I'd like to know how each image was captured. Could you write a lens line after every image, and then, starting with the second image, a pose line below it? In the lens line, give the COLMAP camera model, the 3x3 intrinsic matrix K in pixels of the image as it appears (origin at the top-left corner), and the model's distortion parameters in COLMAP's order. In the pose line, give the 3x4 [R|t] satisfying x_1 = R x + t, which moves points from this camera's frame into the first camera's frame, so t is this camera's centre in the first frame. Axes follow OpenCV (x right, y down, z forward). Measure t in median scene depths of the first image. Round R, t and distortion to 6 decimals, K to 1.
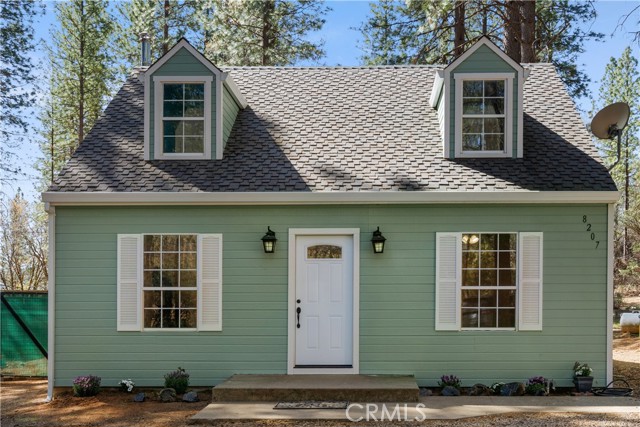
lens RADIAL K [[484.6, 0, 320.0], [0, 484.6, 291.0], [0, 0, 1]] dist [-0.038109, 0.000281]
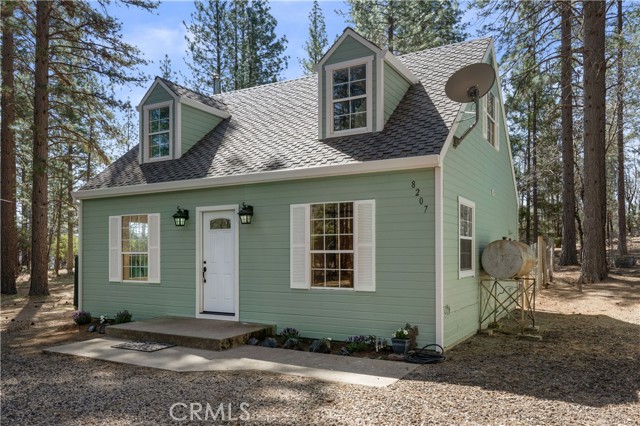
lens RADIAL K [[487.9, 0, 320.0], [0, 487.9, 213.0], [0, 0, 1]] dist [0.003833, 0.002176]
pose [[0.880520, -0.040367, -0.472288, 0.851795], [0.001117, 0.996541, -0.083094, -0.001340], [0.474009, 0.072639, 0.877519, -0.020772]]
